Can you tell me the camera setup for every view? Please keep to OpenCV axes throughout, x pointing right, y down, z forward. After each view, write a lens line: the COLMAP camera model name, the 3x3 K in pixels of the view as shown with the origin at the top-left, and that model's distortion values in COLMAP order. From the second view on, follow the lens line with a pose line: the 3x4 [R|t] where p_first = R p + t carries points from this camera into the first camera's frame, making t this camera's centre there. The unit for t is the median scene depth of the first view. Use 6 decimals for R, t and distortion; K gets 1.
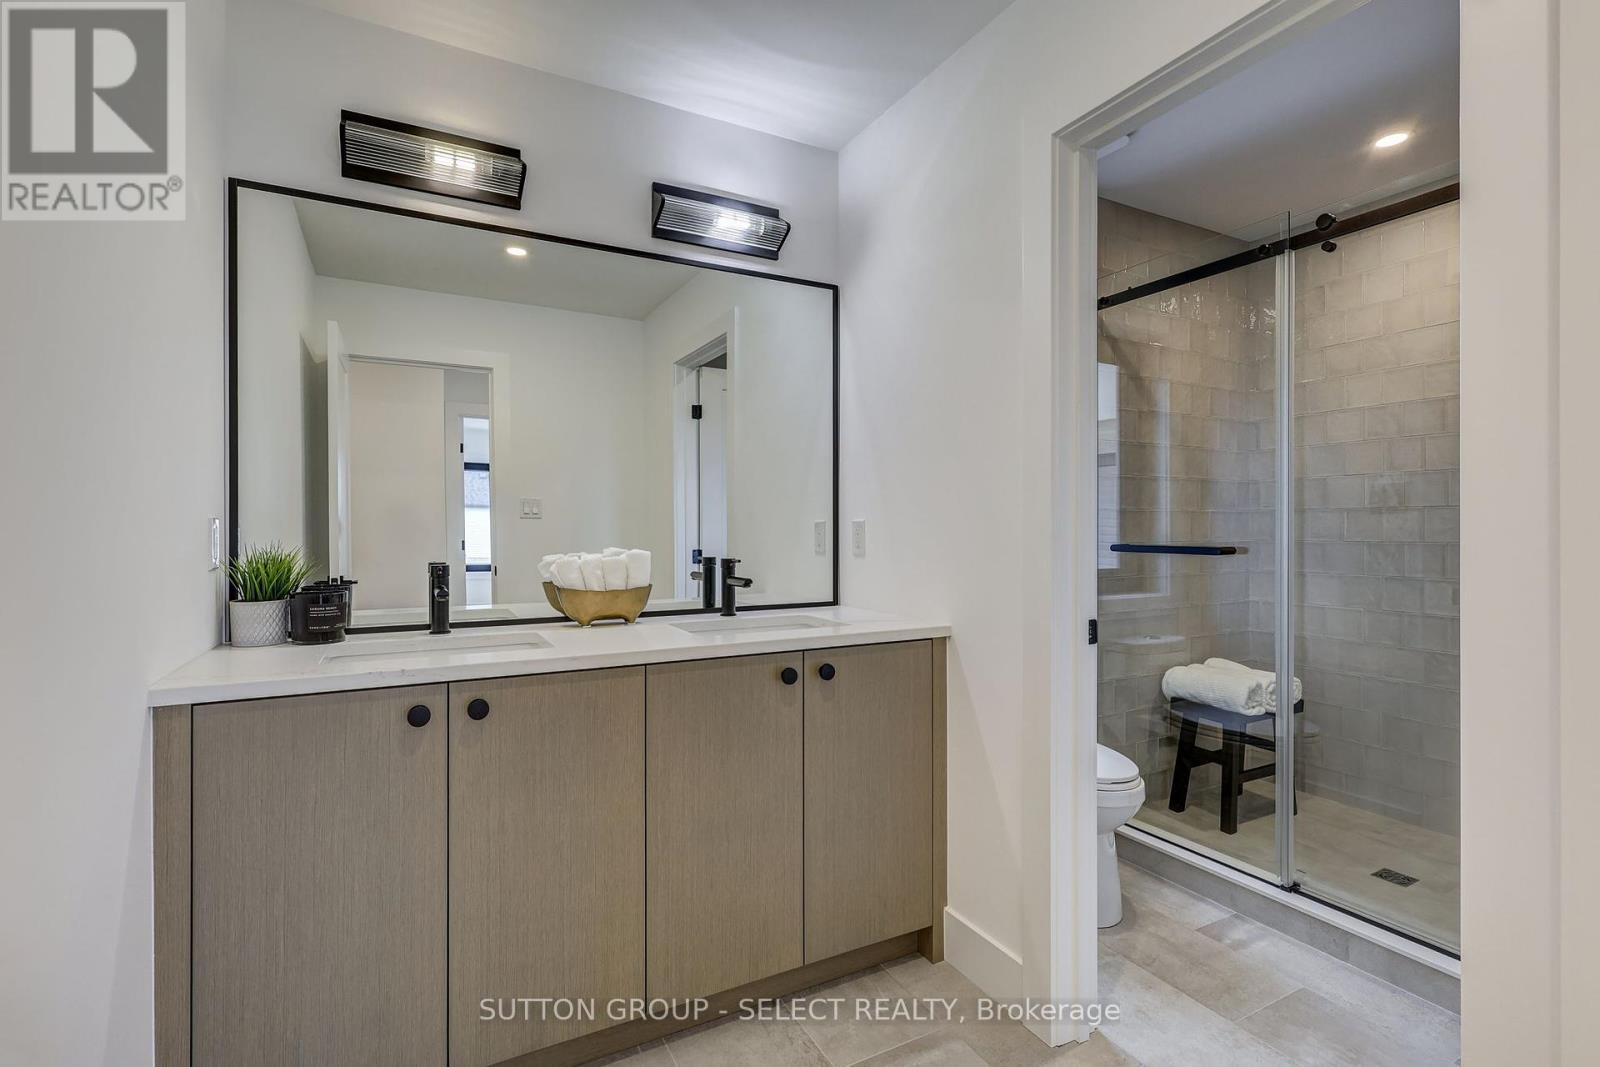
lens RADIAL K [[755.2, 0, 801.9], [0, 755.2, 527.2], [0, 0, 1]] dist [0.013116, -0.001493]
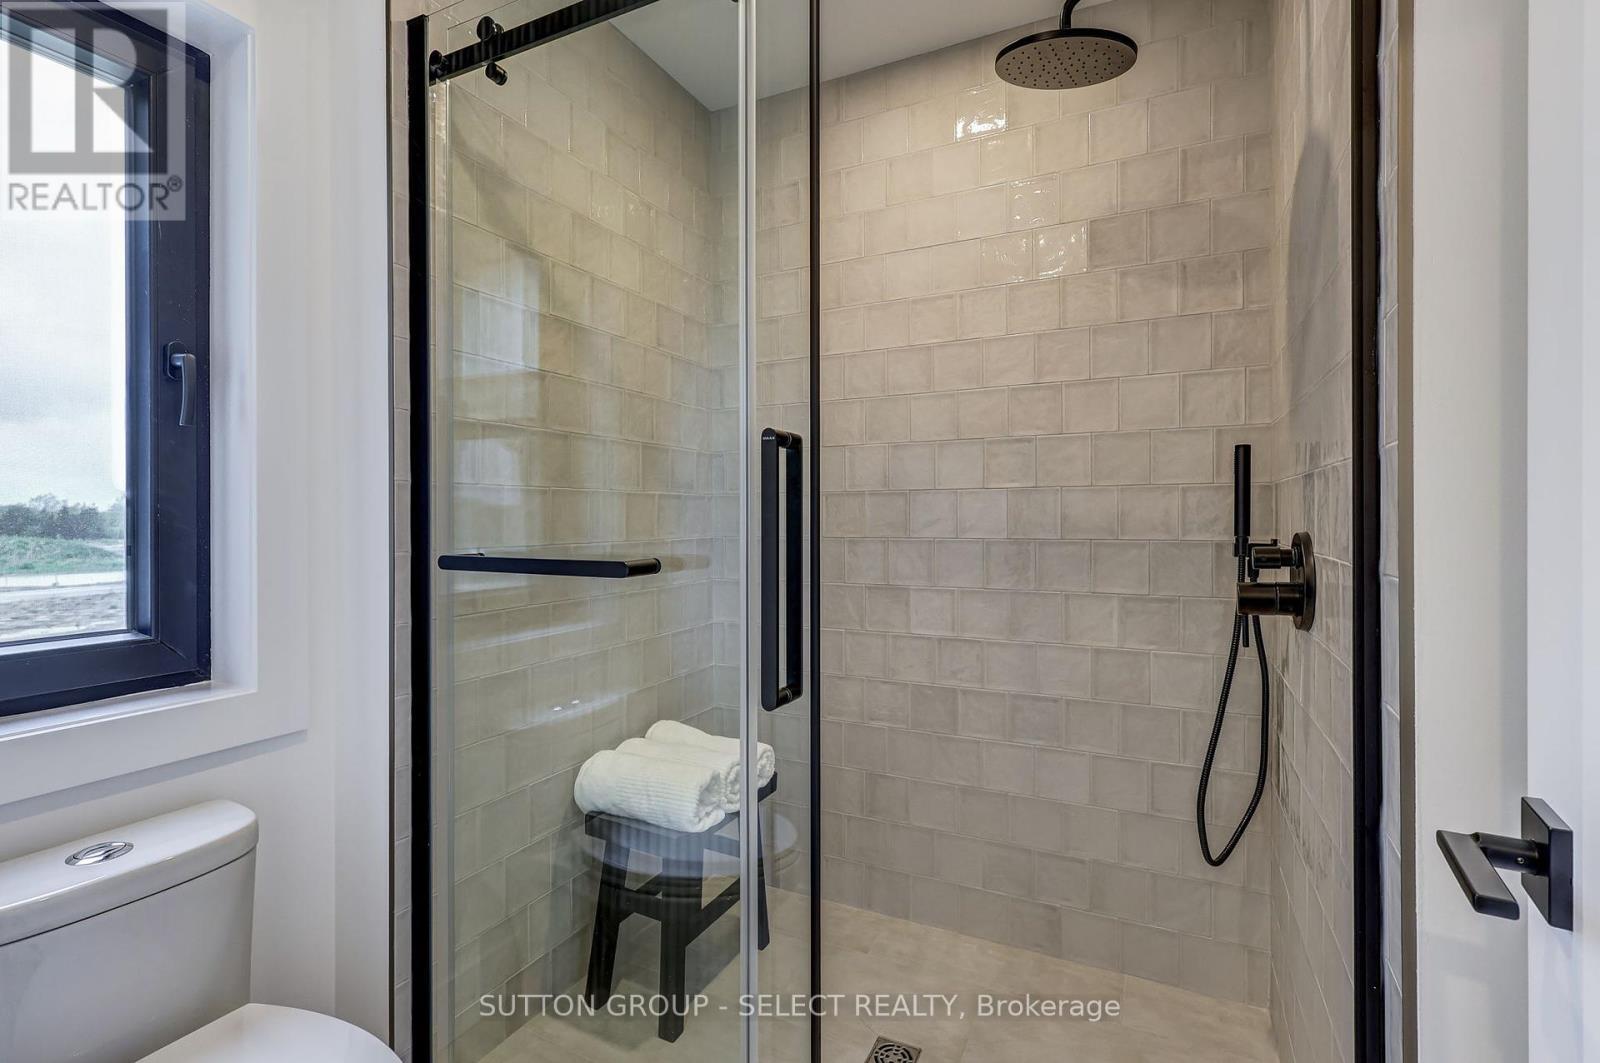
lens RADIAL K [[857.6, 0, 796.5], [0, 857.6, 523.8], [0, 0, 1]] dist [0.000668, 0.000030]
pose [[0.821512, -0.005395, 0.570166, 0.246393], [0.002583, 0.999980, 0.005740, 0.001120], [-0.570186, -0.003243, 0.821509, 0.371183]]
